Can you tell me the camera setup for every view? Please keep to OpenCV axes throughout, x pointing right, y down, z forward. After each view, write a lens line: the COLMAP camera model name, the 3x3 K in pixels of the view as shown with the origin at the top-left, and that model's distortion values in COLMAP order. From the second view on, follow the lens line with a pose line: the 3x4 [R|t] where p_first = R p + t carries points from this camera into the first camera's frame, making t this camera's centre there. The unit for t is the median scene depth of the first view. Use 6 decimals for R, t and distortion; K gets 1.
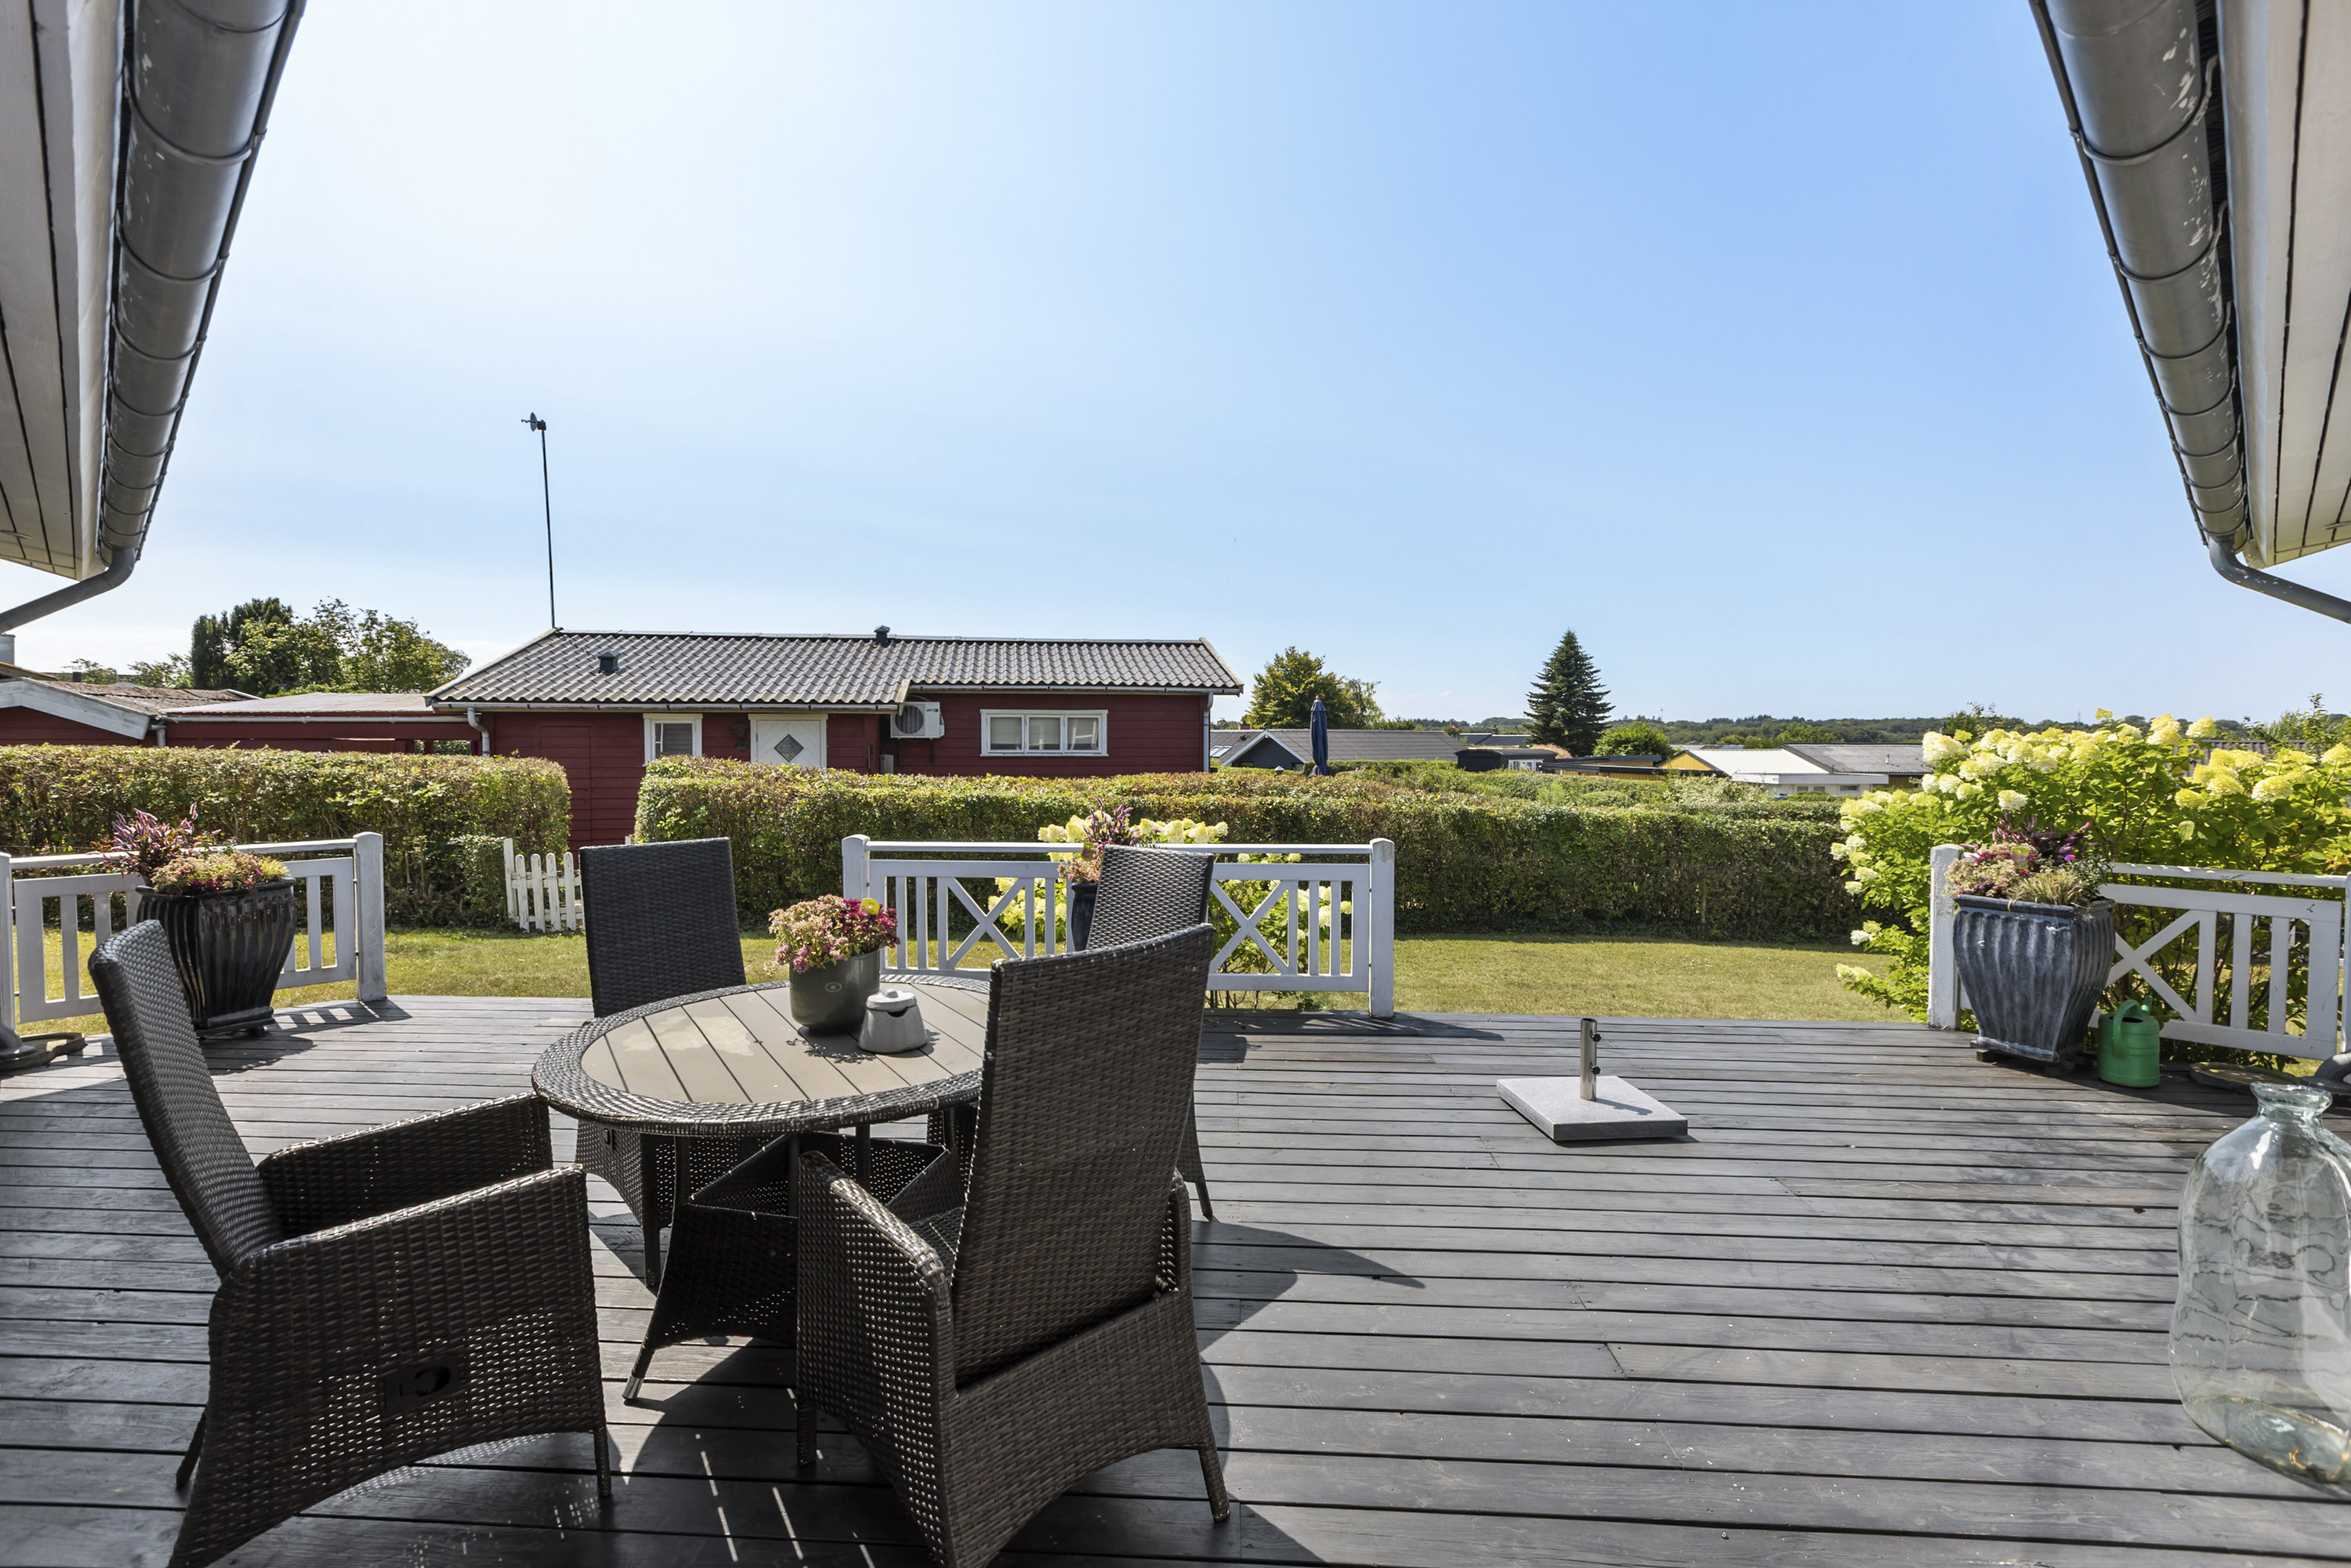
lens RADIAL K [[1105.6, 0, 1175.5], [0, 1105.6, 784.0], [0, 0, 1]] dist [0.000003, -0.000060]
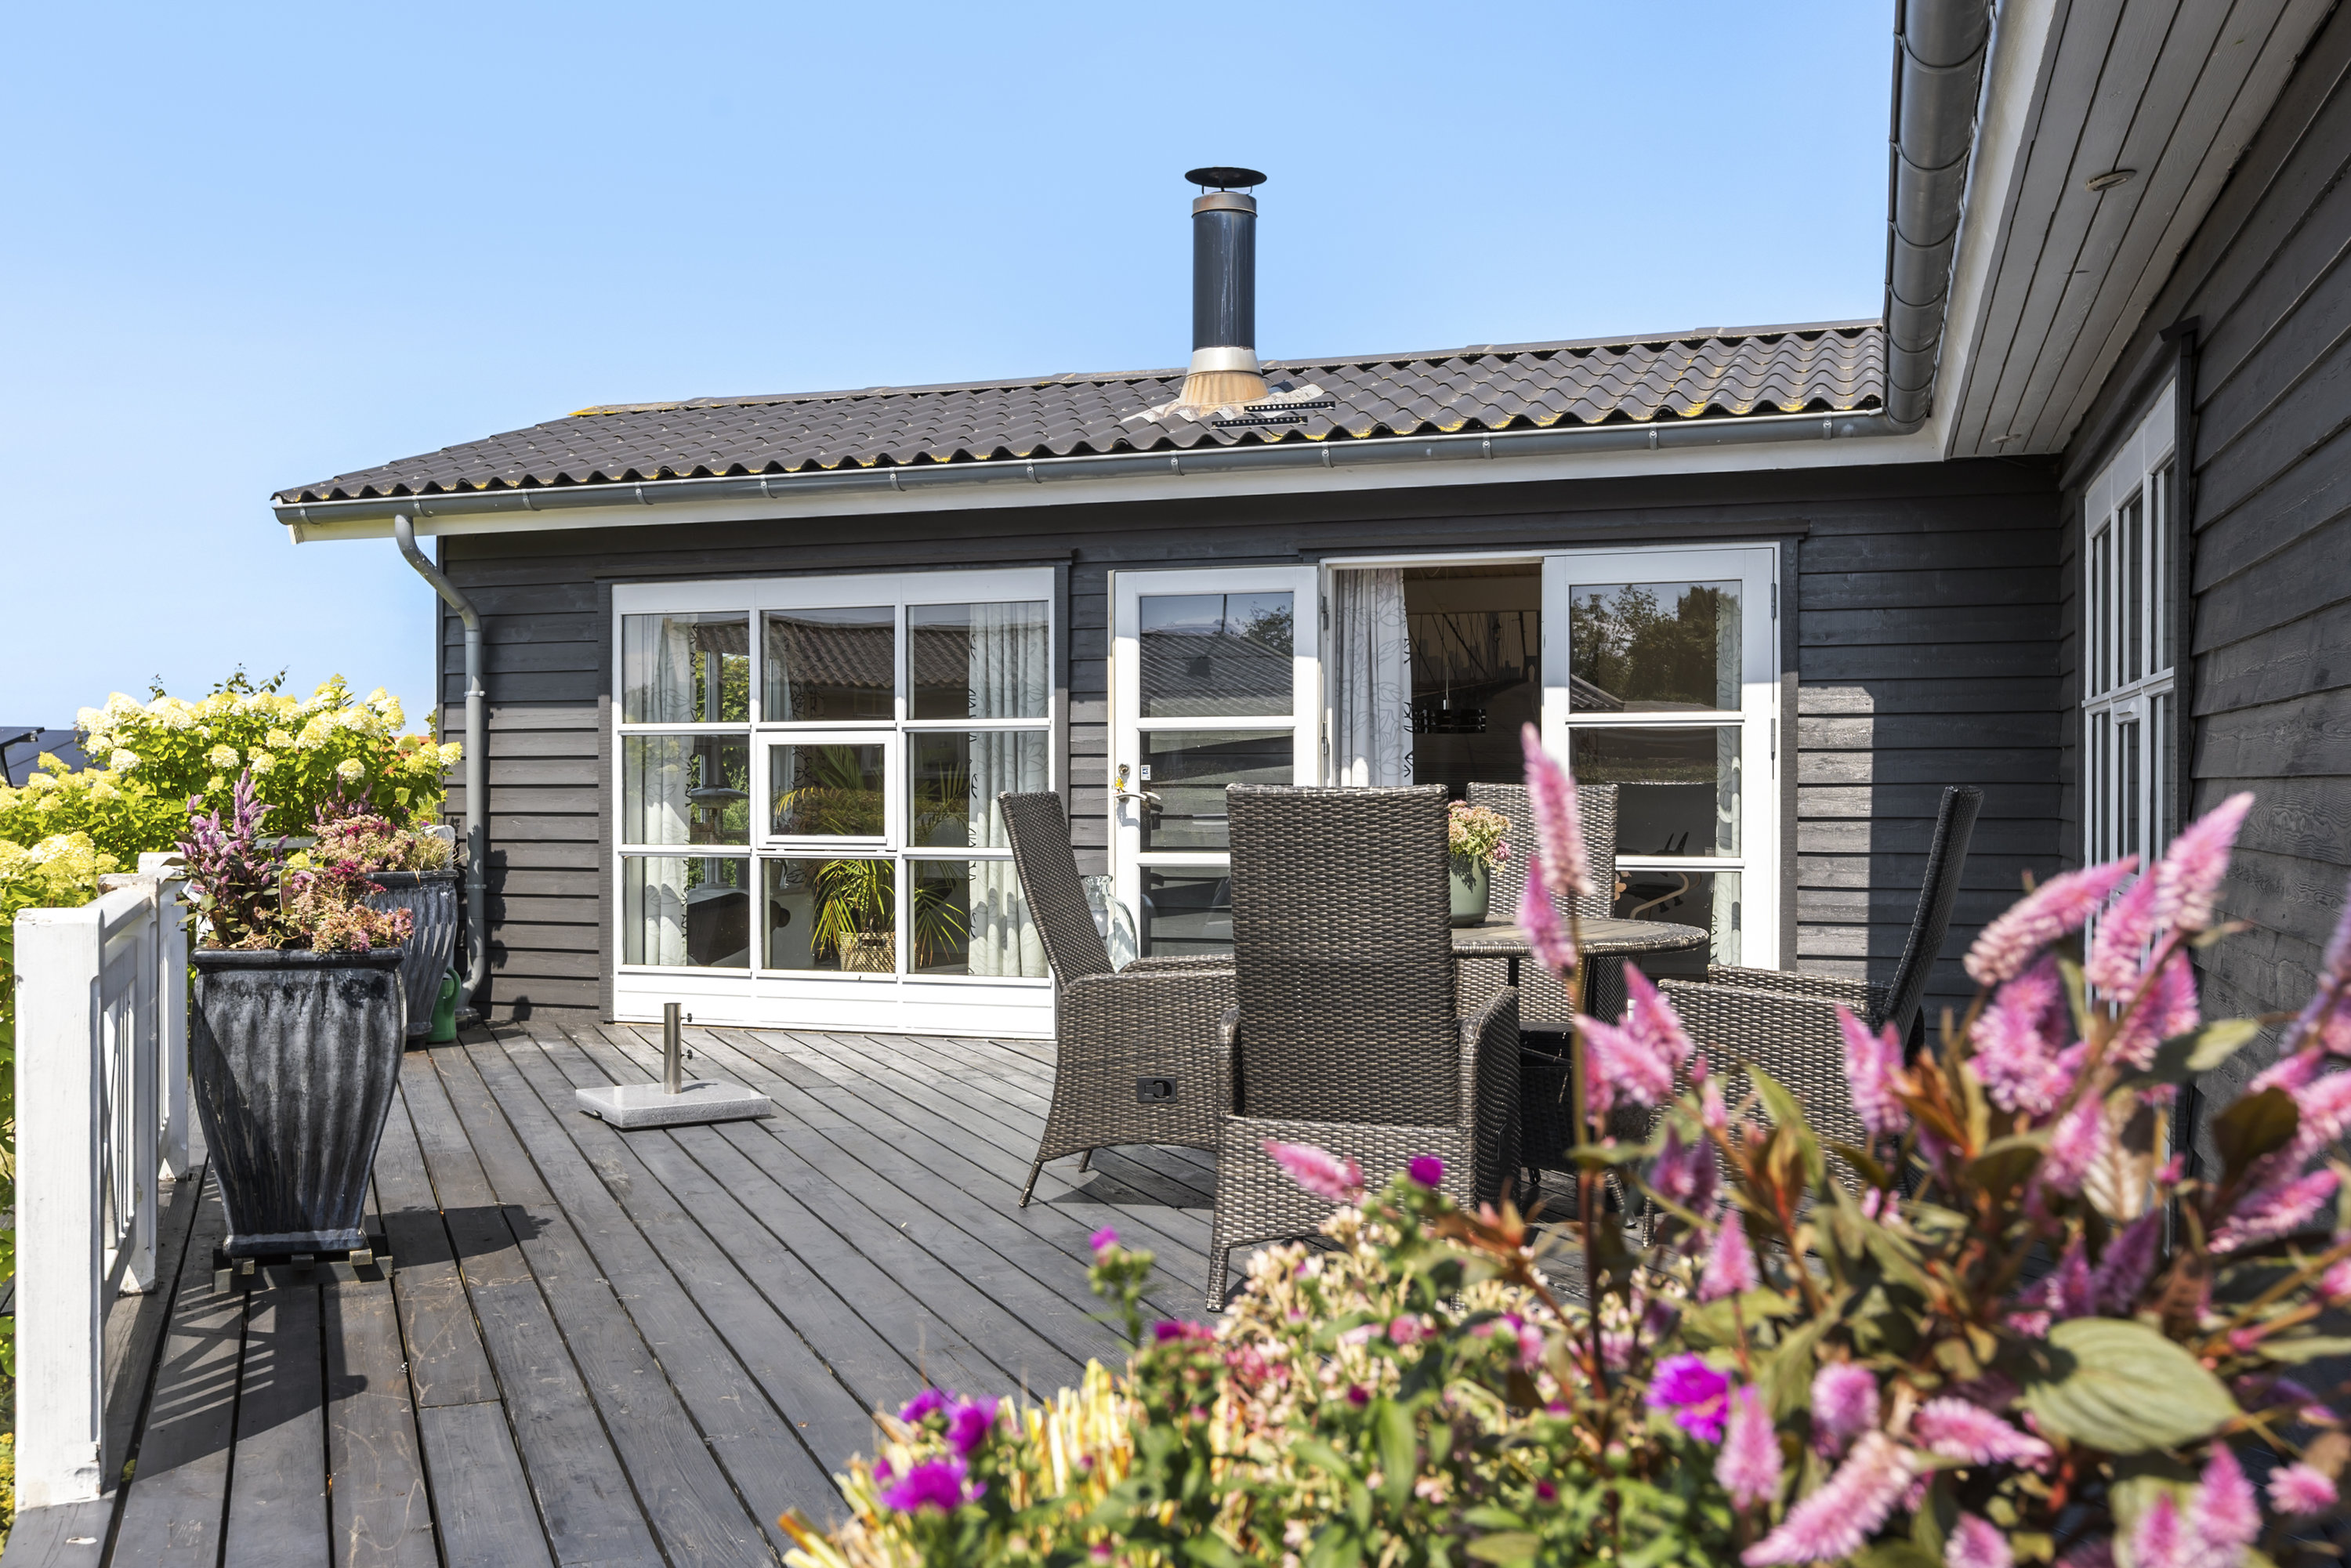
lens RADIAL K [[2076.8, 0, 1175.5], [0, 2076.8, 784.0], [0, 0, 1]] dist [0.006334, -0.001341]
pose [[-0.455706, -0.003340, 0.890124, -0.361399], [0.038087, 0.999004, 0.023247, 0.004153], [-0.889315, 0.044496, -0.455125, 0.389799]]
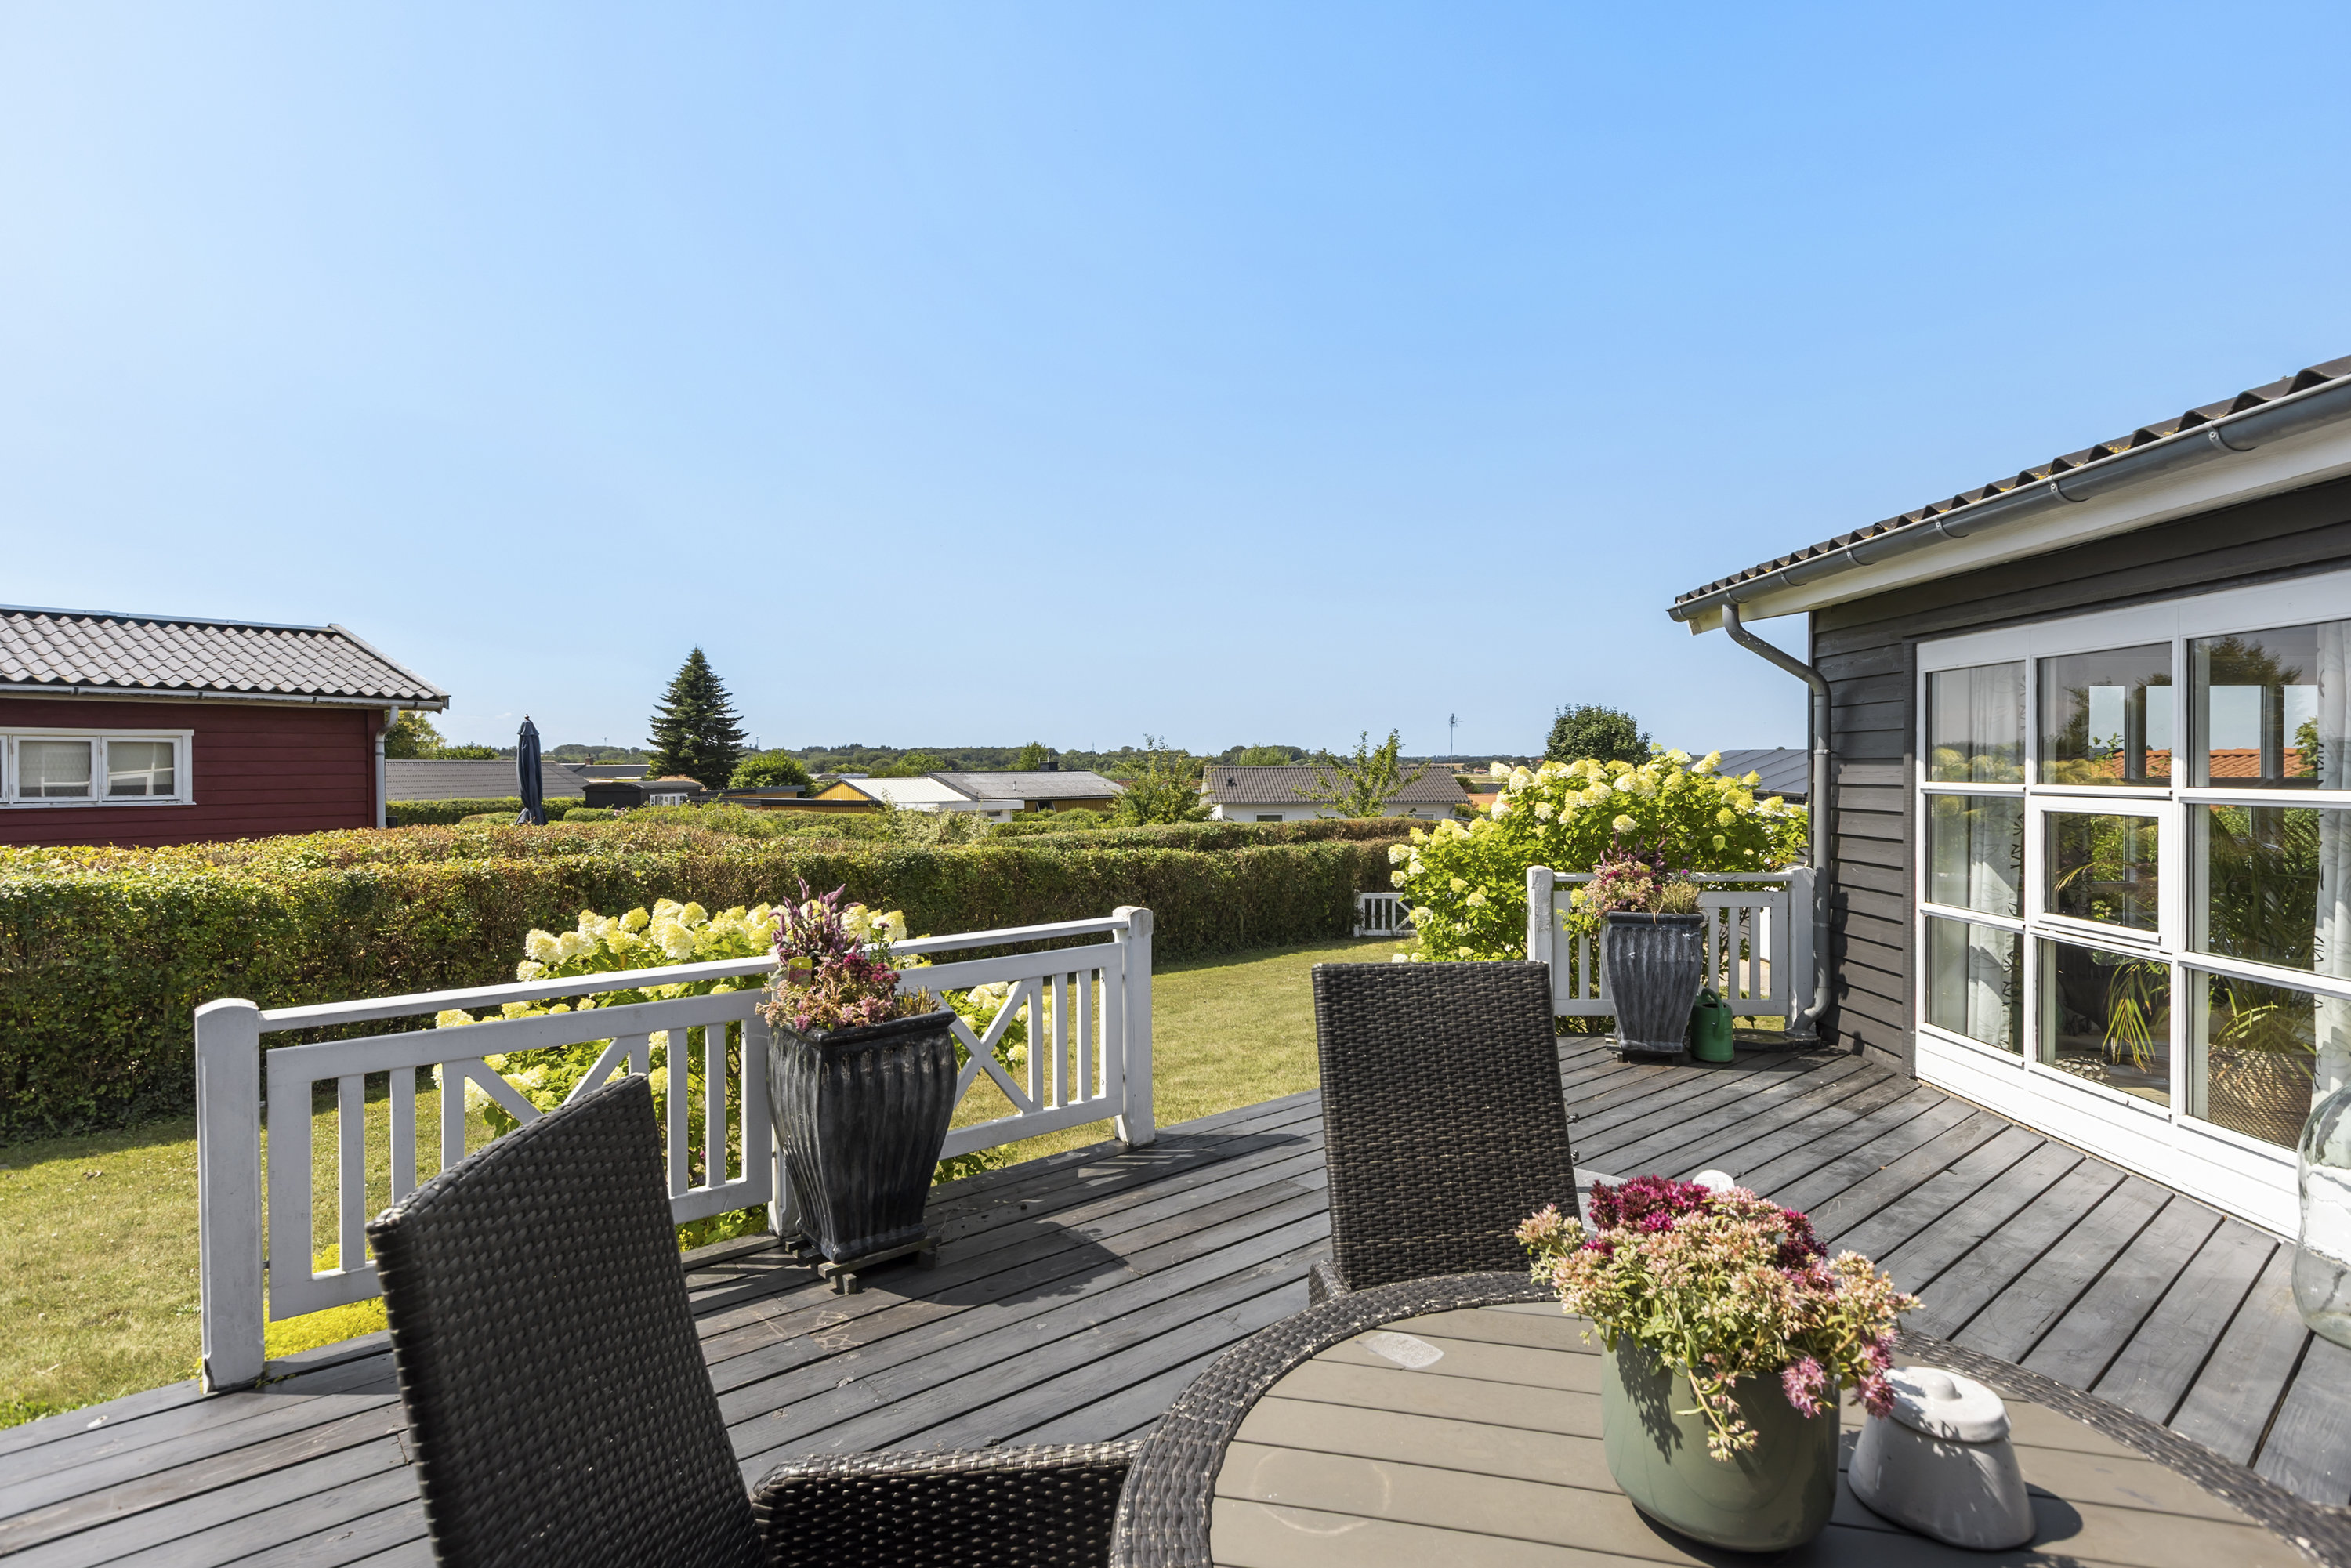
lens RADIAL K [[1190.8, 0, 1175.5], [0, 1190.8, 784.0], [0, 0, 1]] dist [0.003696, 0.000777]
pose [[0.714823, -0.016624, 0.699108, -0.136693], [0.035904, 0.999271, -0.012949, -0.008730], [-0.698383, 0.034357, 0.714899, 0.149579]]
